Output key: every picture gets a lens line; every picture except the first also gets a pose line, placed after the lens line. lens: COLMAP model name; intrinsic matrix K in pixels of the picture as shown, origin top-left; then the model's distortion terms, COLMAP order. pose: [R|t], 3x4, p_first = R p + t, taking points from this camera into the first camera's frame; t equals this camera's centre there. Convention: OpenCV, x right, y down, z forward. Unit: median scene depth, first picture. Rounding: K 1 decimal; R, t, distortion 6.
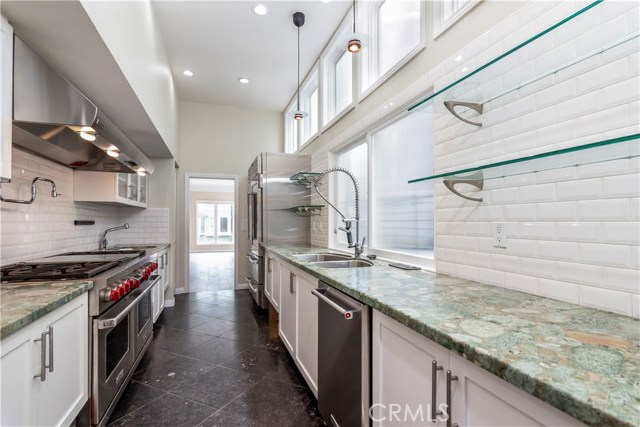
lens RADIAL K [[311.7, 0, 320.0], [0, 311.7, 213.5], [0, 0, 1]] dist [-0.000233, -0.000096]
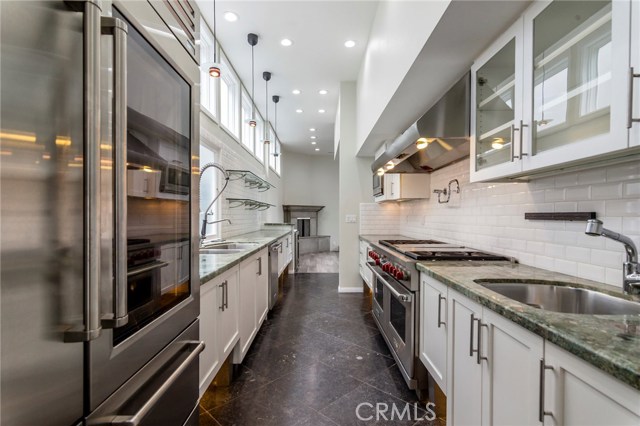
lens RADIAL K [[314.1, 0, 318.4], [0, 314.1, 217.3], [0, 0, 1]] dist [0.000038, -0.000229]
pose [[-0.945183, -0.001603, 0.326537, -0.550094], [-0.008933, 0.999741, -0.020949, 0.047120], [-0.326419, -0.022718, -0.944952, 1.642781]]
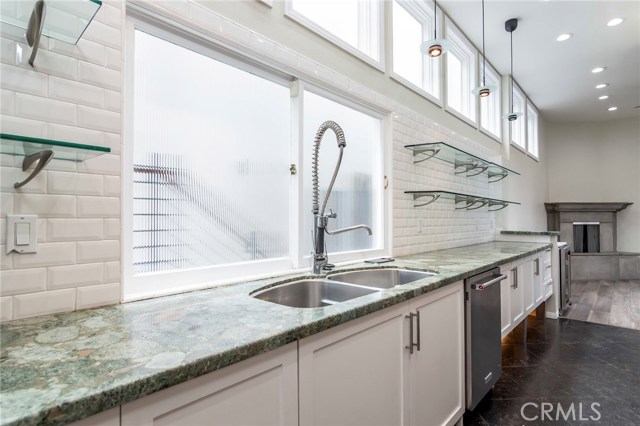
lens RADIAL K [[332.2, 0, 320.0], [0, 332.2, 213.0], [0, 0, 1]] dist [-0.003339, -0.000918]
pose [[-0.474250, 0.017150, 0.880223, -0.412712], [-0.023370, 0.999213, -0.032059, 0.033074], [-0.880080, -0.035775, -0.473476, 1.135487]]
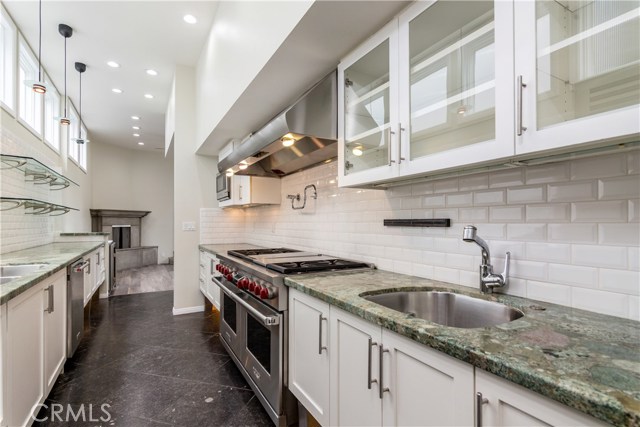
lens RADIAL K [[317.0, 0, 316.9], [0, 317.0, 218.9], [0, 0, 1]] dist [0.001193, 0.000141]
pose [[-0.984248, 0.000742, -0.176790, -0.487154], [0.007479, 0.999271, -0.037447, 0.043428], [0.176634, -0.038179, -0.983536, 1.528237]]
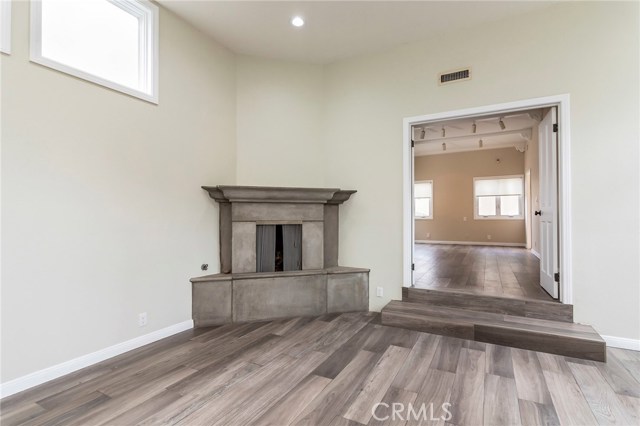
lens RADIAL K [[314.1, 0, 318.4], [0, 314.1, 217.3], [0, 0, 1]] dist [0.000038, -0.000229]
pose [[-0.673578, -0.000002, 0.739116, -0.336218], [-0.019005, 0.999669, -0.017317, -0.012554], [-0.738872, -0.025712, -0.673355, -0.748061]]
